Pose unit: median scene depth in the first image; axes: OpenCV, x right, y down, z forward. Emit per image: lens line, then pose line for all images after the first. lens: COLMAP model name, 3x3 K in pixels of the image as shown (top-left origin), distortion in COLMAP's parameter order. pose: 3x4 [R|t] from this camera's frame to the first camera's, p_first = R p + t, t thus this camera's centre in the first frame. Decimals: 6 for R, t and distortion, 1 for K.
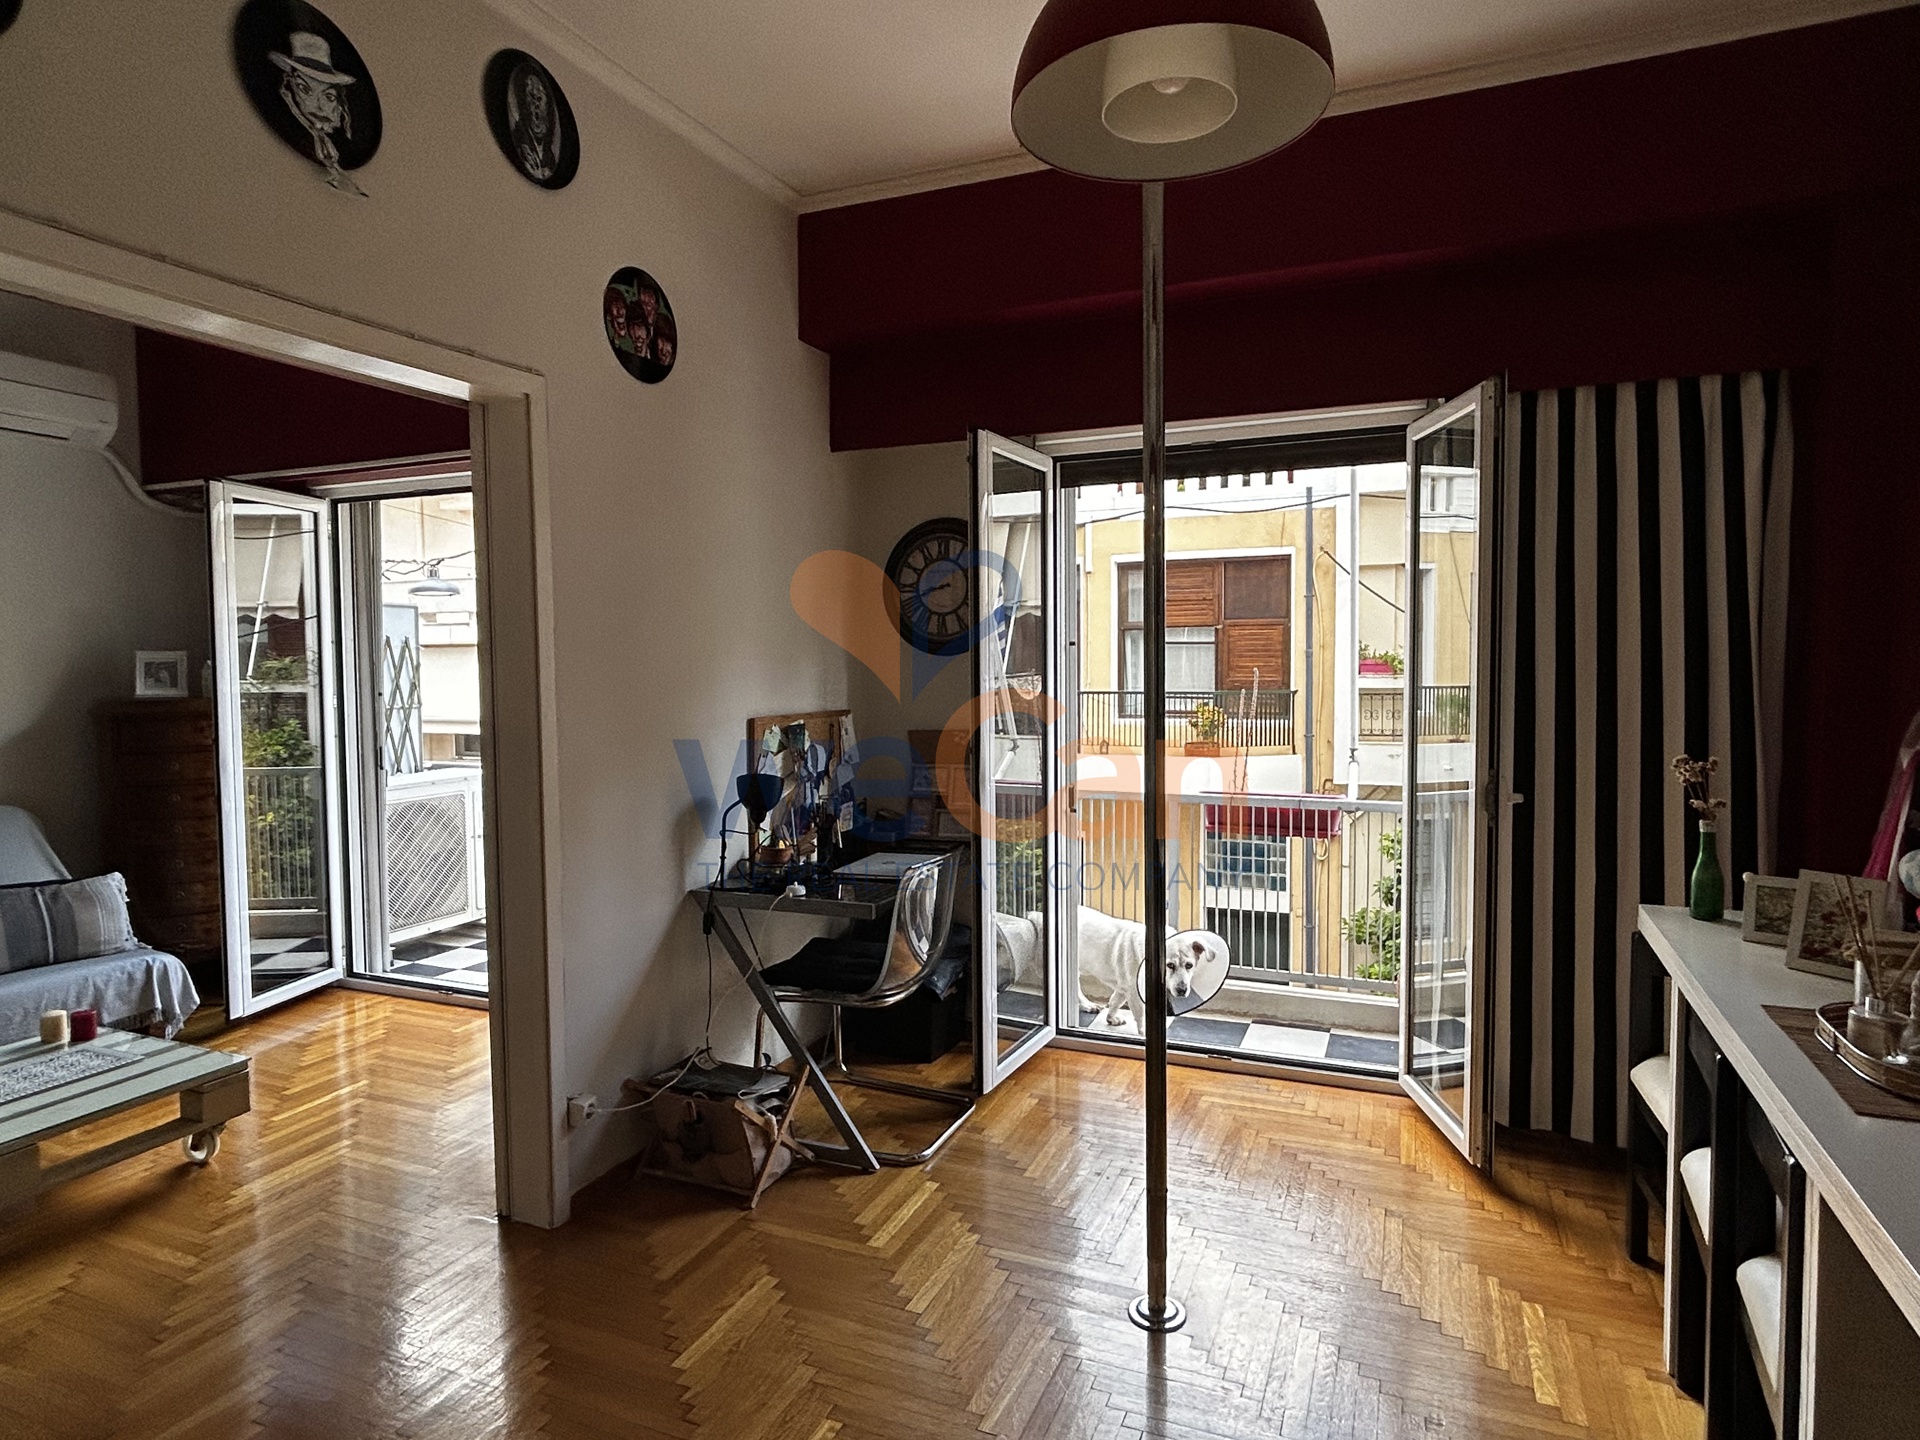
lens RADIAL K [[1108.0, 0, 956.9], [0, 1108.0, 715.8], [0, 0, 1]] dist [0.005101, -0.004033]
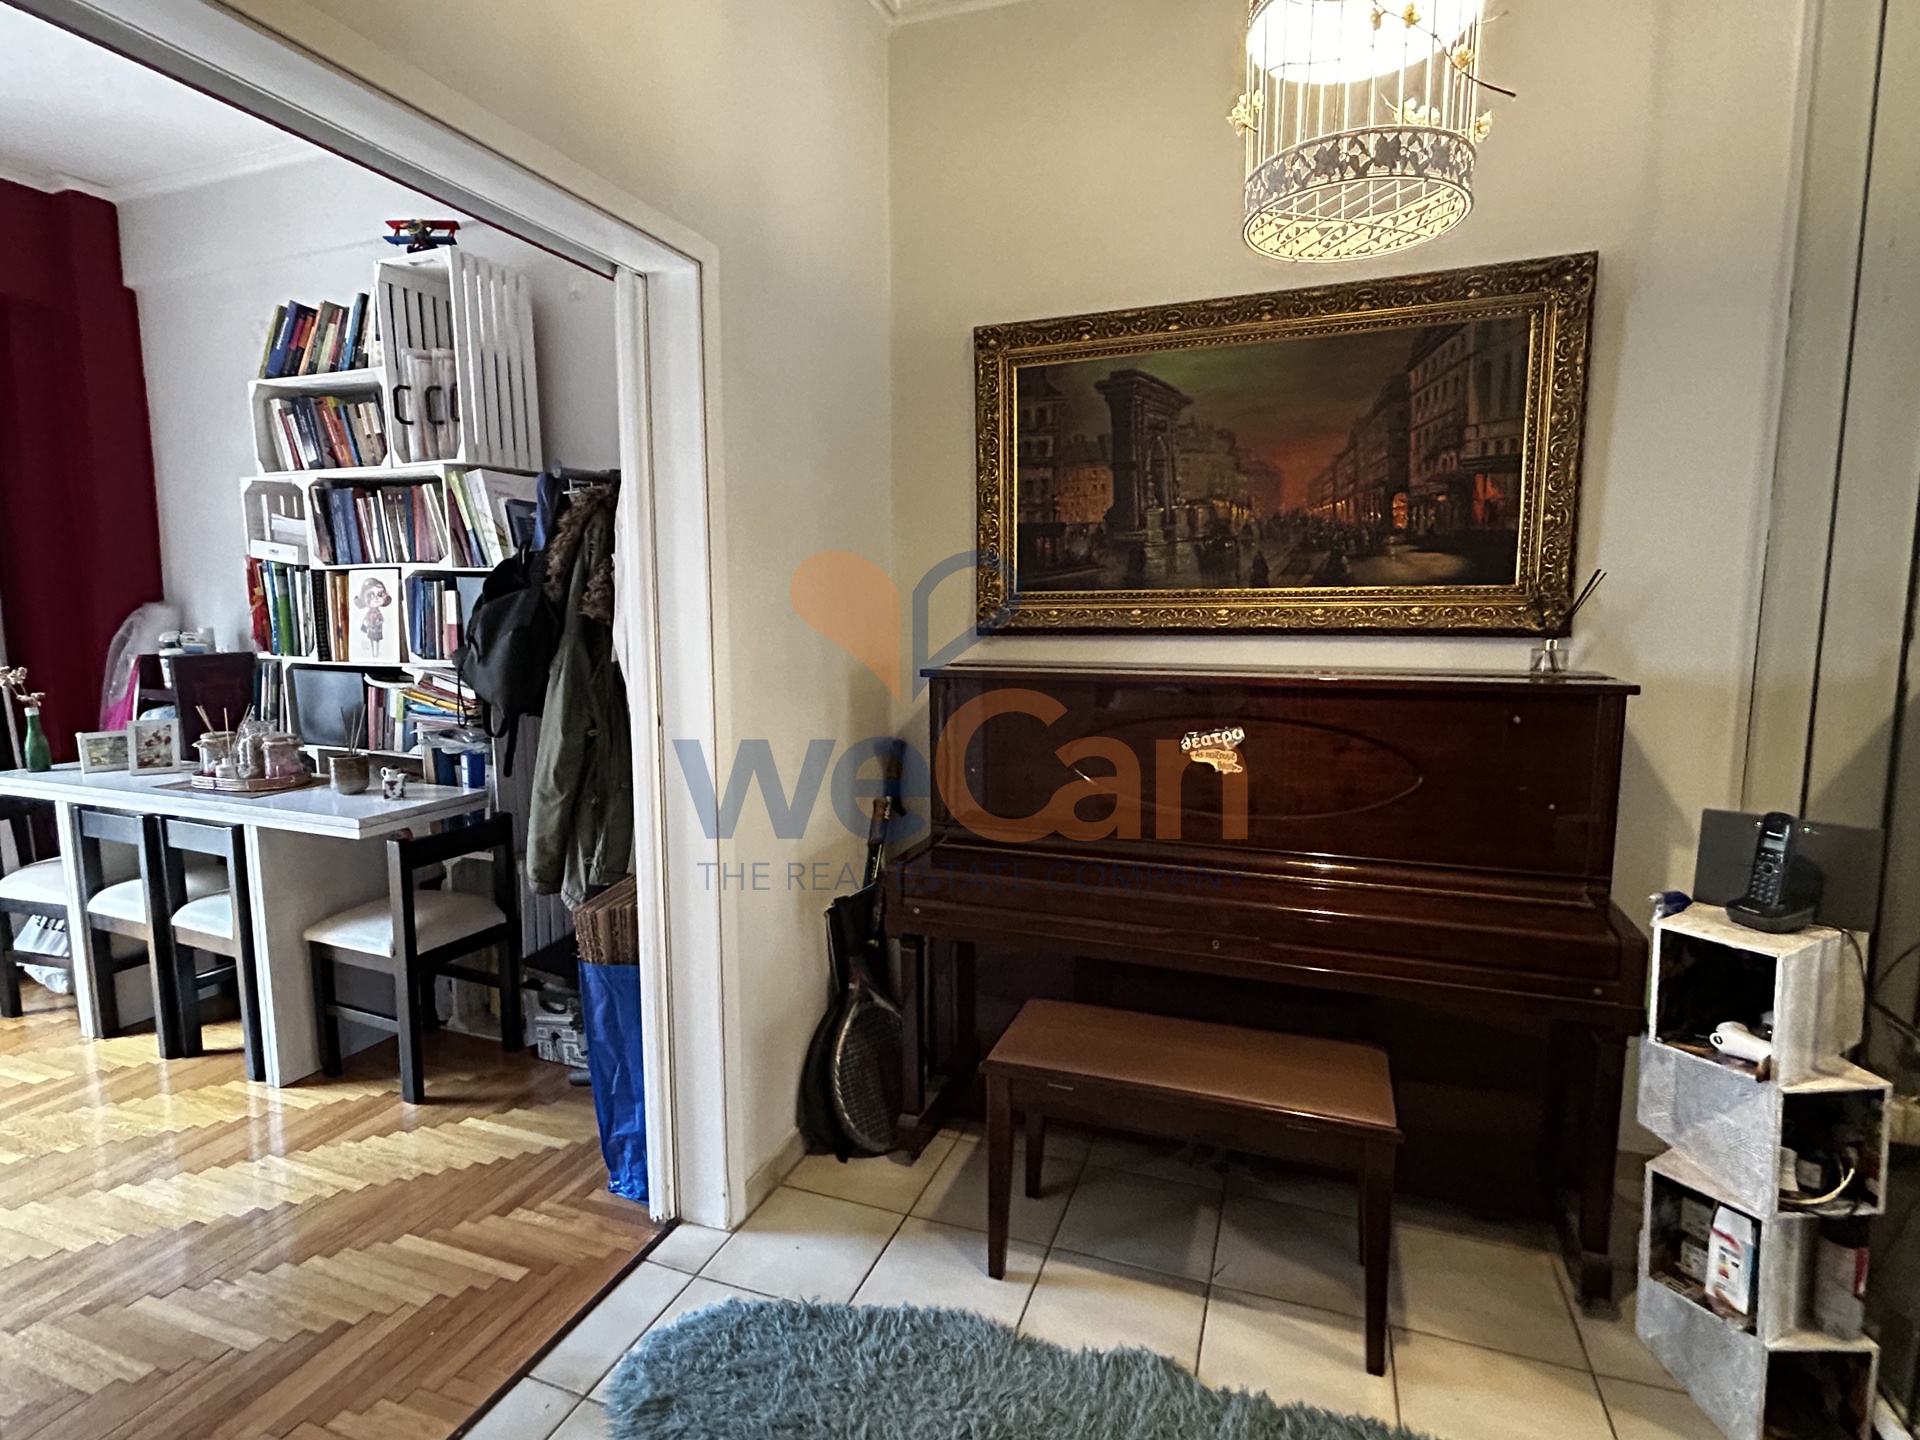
lens RADIAL K [[965.8, 0, 926.2], [0, 965.8, 715.4], [0, 0, 1]] dist [-0.003725, 0.002245]
pose [[-0.025824, -0.109728, 0.993626, -0.506737], [0.053887, 0.992360, 0.110989, 0.015960], [-0.998213, 0.056410, -0.019713, -0.157061]]
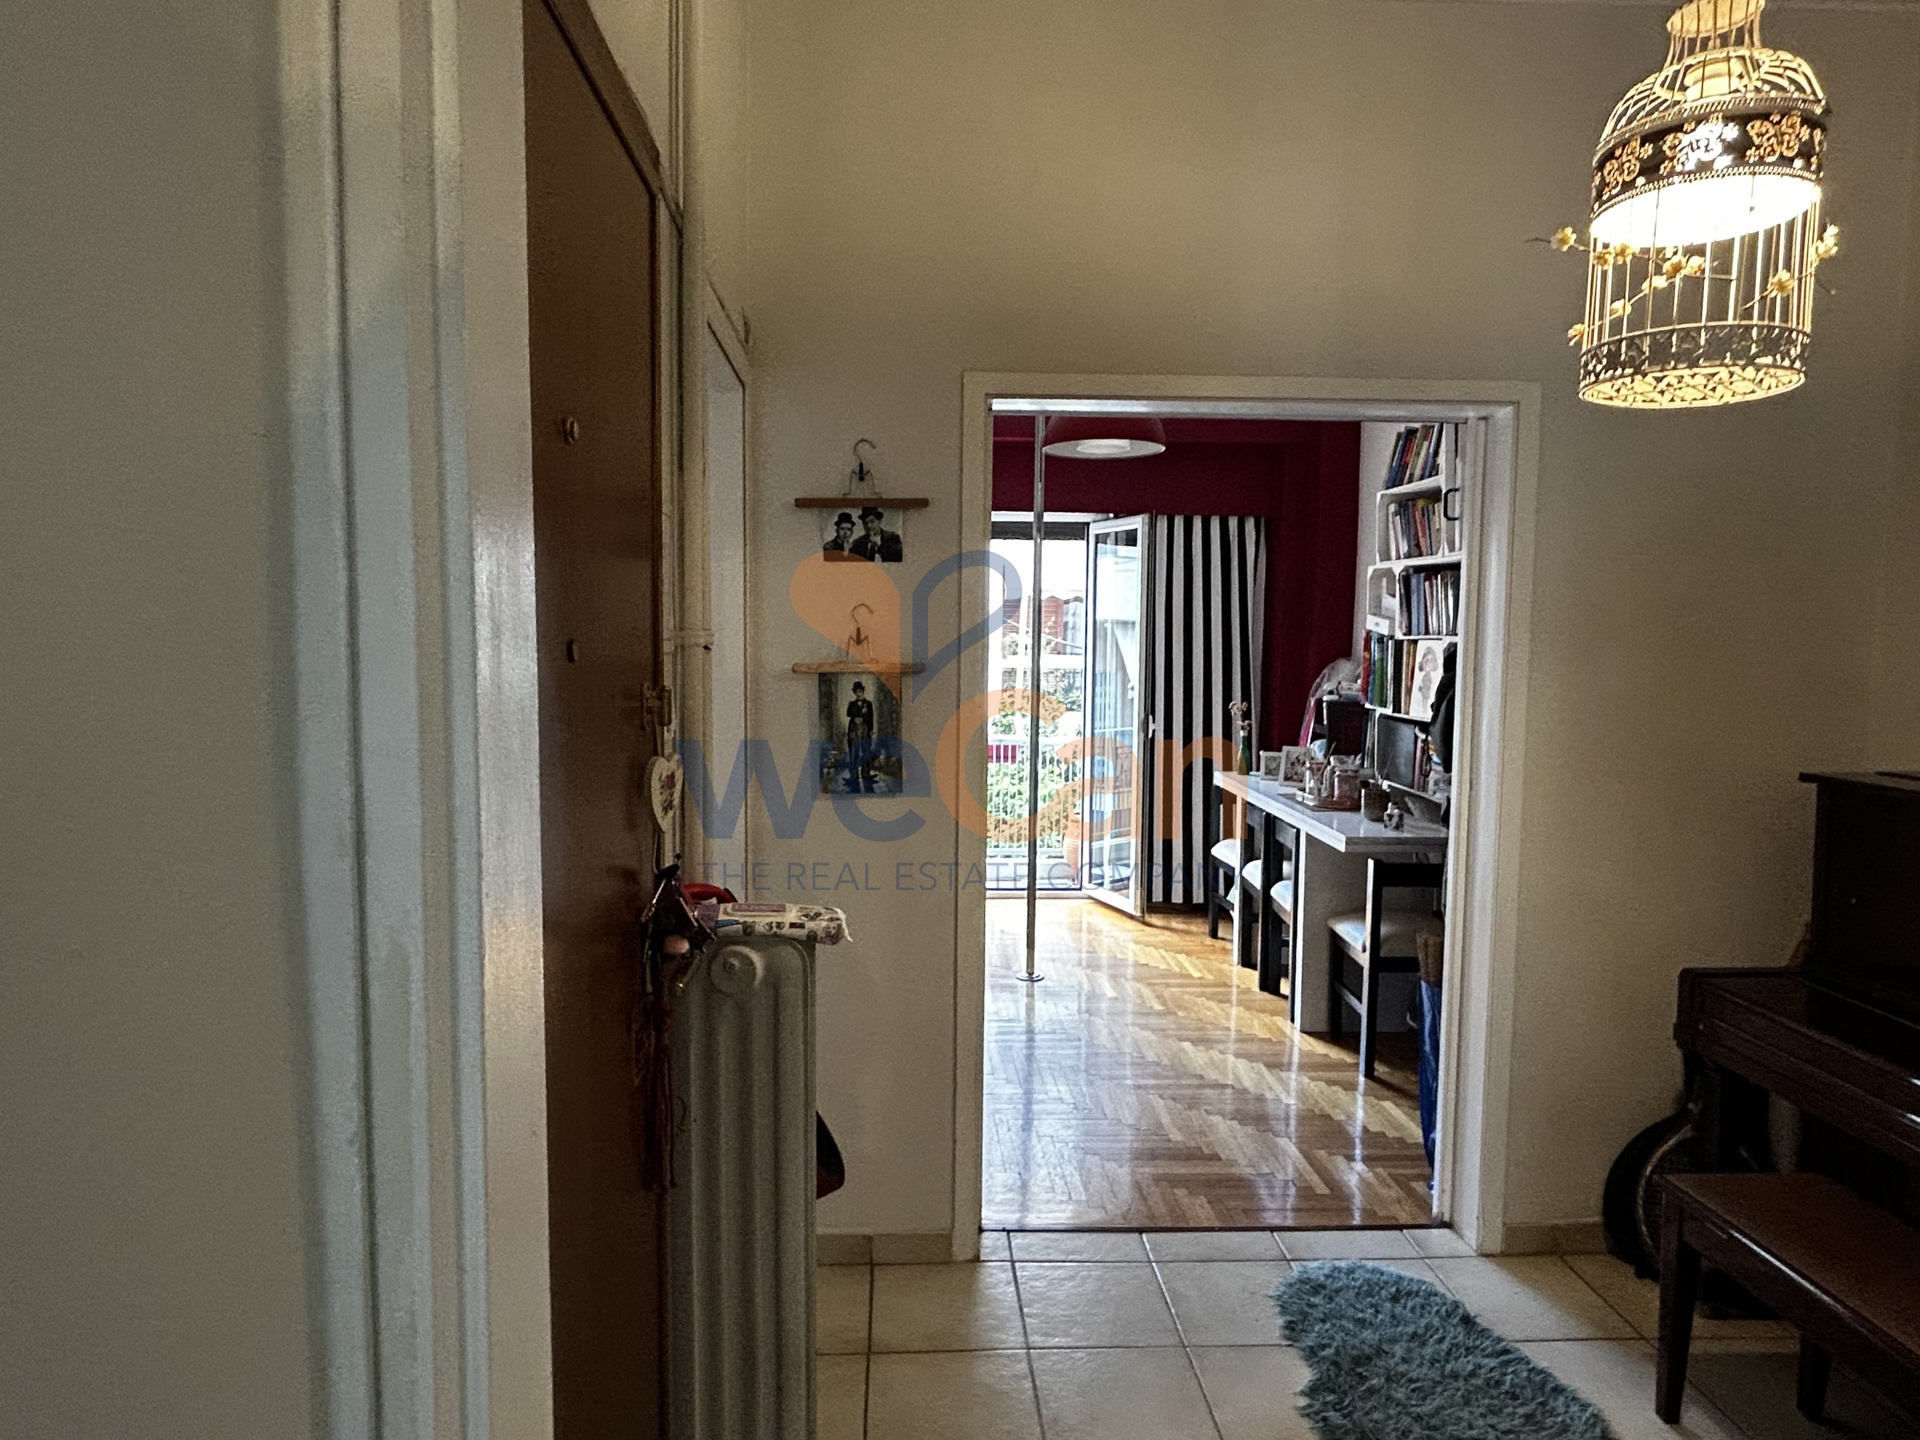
lens RADIAL K [[1108.0, 0, 966.4], [0, 1108.0, 718.3], [0, 0, 1]] dist [0.005101, -0.004033]
pose [[0.901812, -0.015697, 0.431844, -0.586354], [0.004837, 0.999644, 0.026234, 0.004714], [-0.432102, -0.021569, 0.901567, -0.572079]]
